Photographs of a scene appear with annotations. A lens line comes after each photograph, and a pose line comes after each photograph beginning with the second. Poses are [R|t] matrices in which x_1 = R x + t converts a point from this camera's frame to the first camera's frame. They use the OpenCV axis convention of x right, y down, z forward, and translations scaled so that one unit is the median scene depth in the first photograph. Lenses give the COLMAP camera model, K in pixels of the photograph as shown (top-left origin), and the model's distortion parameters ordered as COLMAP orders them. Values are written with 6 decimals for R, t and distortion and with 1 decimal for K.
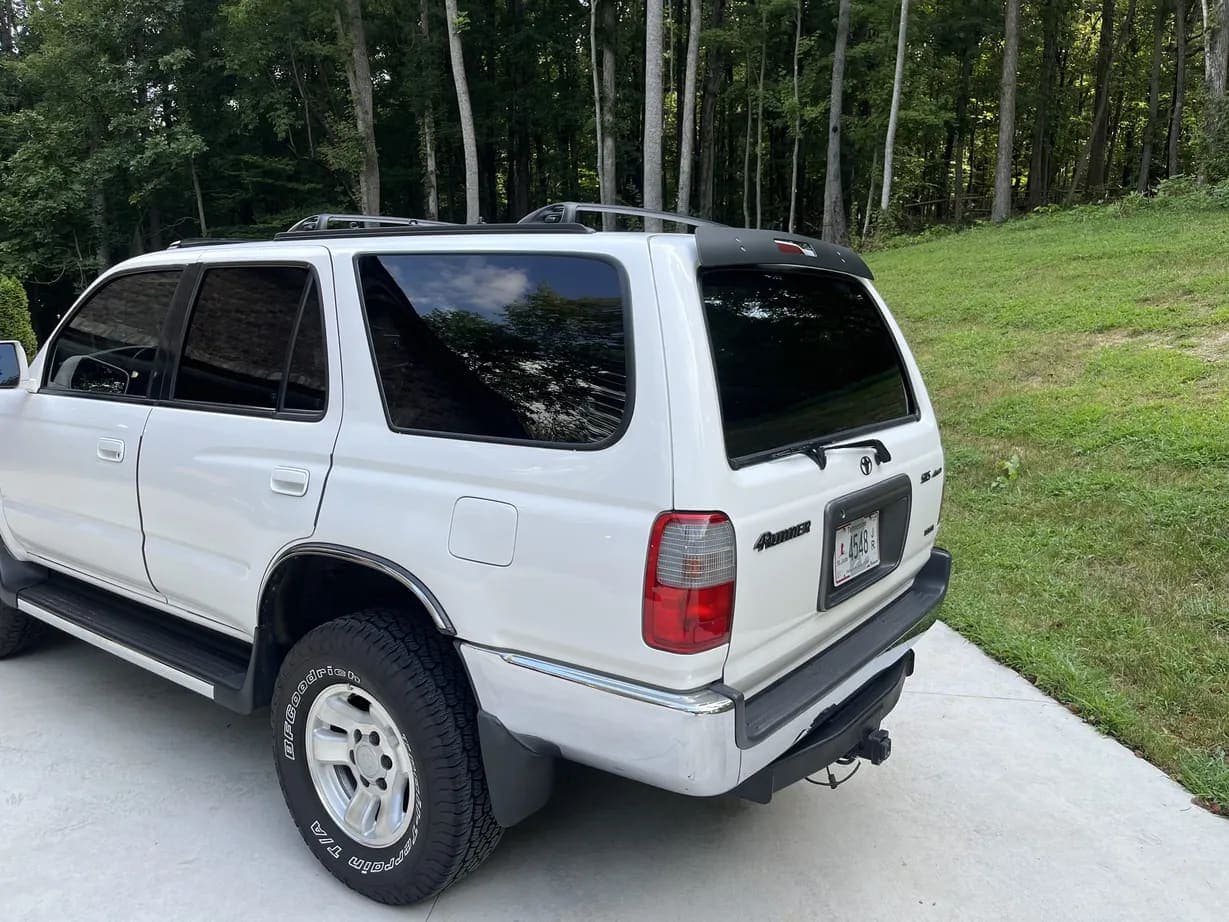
lens RADIAL K [[934.3, 0, 591.9], [0, 934.3, 466.8], [0, 0, 1]] dist [0.072003, -0.100680]
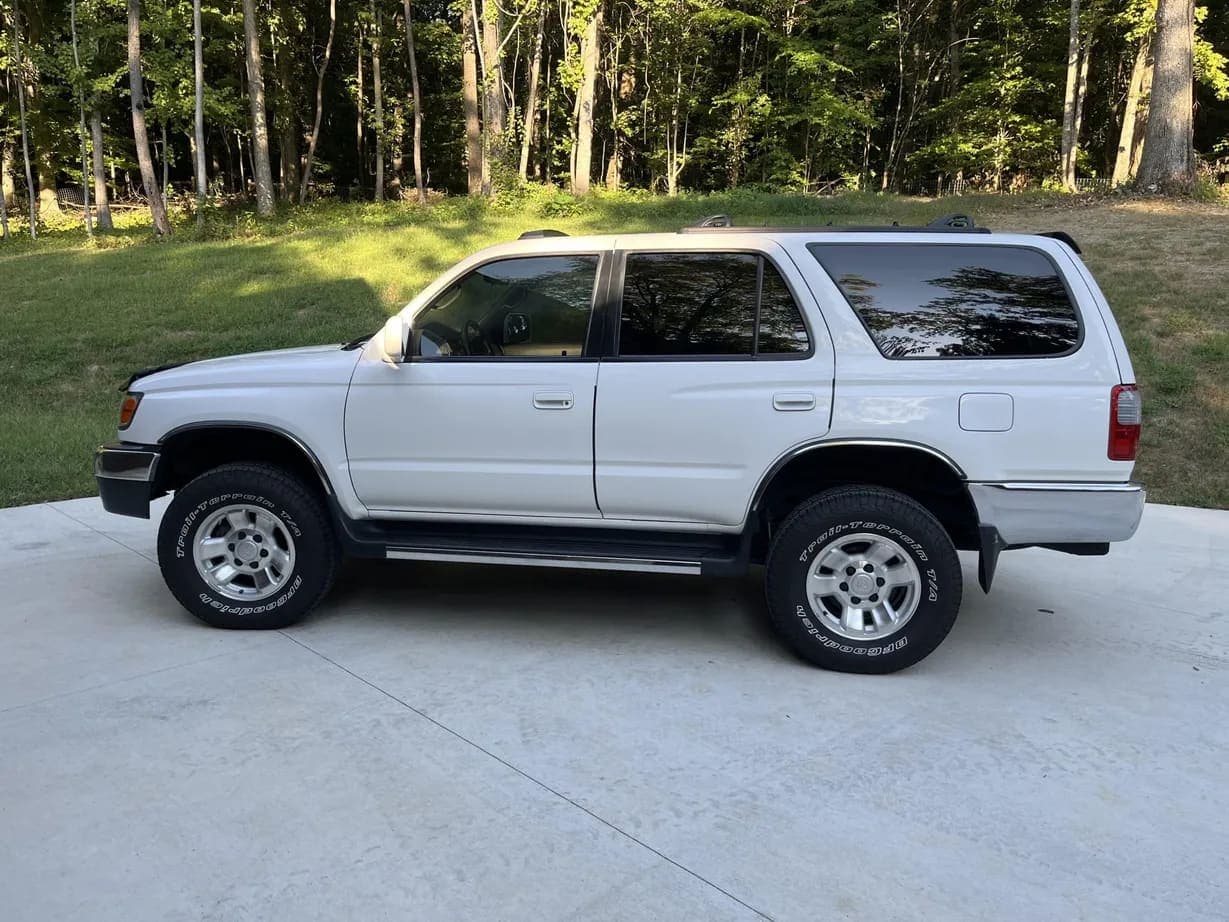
lens RADIAL K [[934.3, 0, 623.2], [0, 934.3, 455.4], [0, 0, 1]] dist [0.072003, -0.100680]
pose [[0.878032, -0.082793, 0.471387, -1.259866], [0.086785, 0.996138, 0.013309, 0.056849], [-0.470668, 0.029224, 0.881826, -0.137209]]
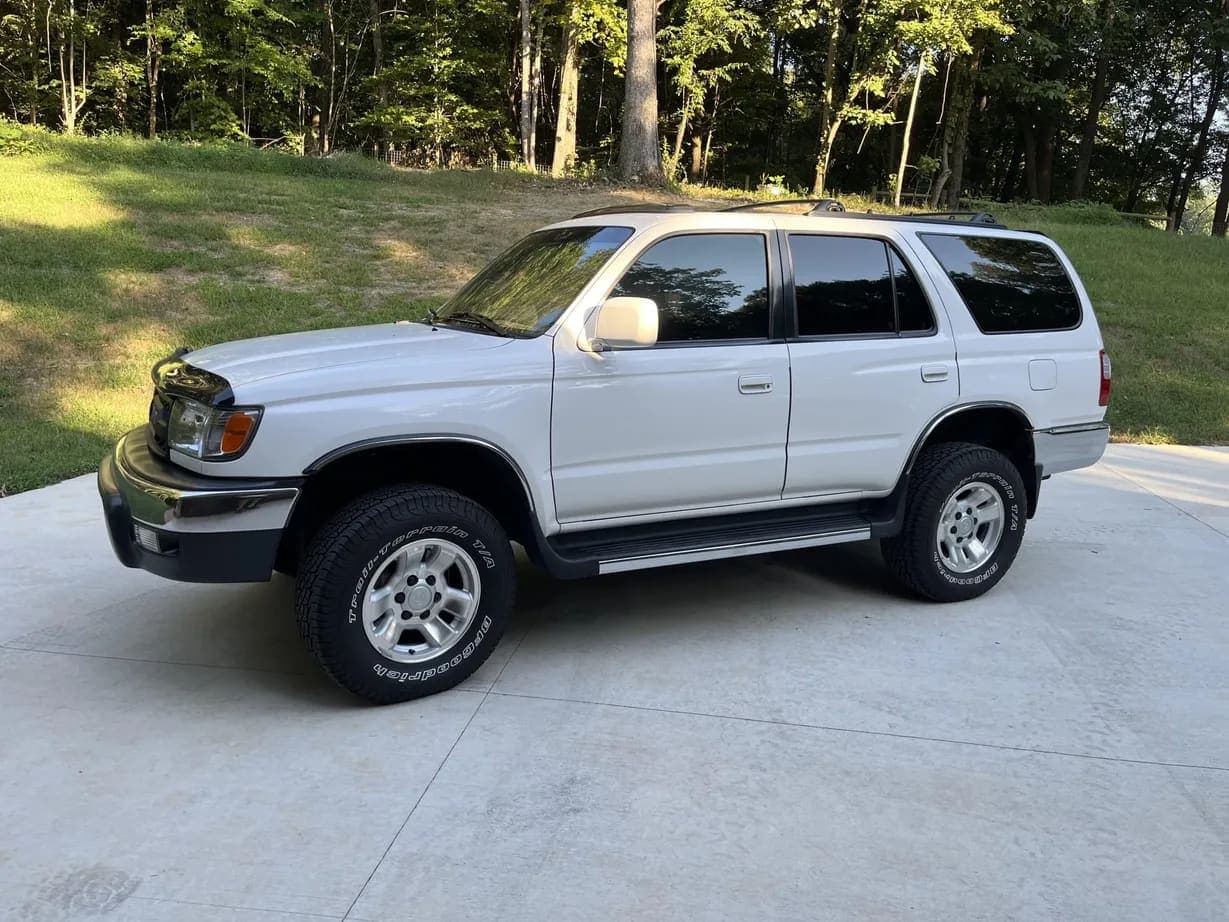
lens RADIAL K [[934.3, 0, 612.0], [0, 934.3, 462.1], [0, 0, 1]] dist [0.072003, -0.100680]
pose [[0.419763, -0.175938, 0.890418, -2.073942], [0.139258, 0.981901, 0.128364, -0.123432], [-0.896887, 0.070115, 0.436667, 0.820997]]
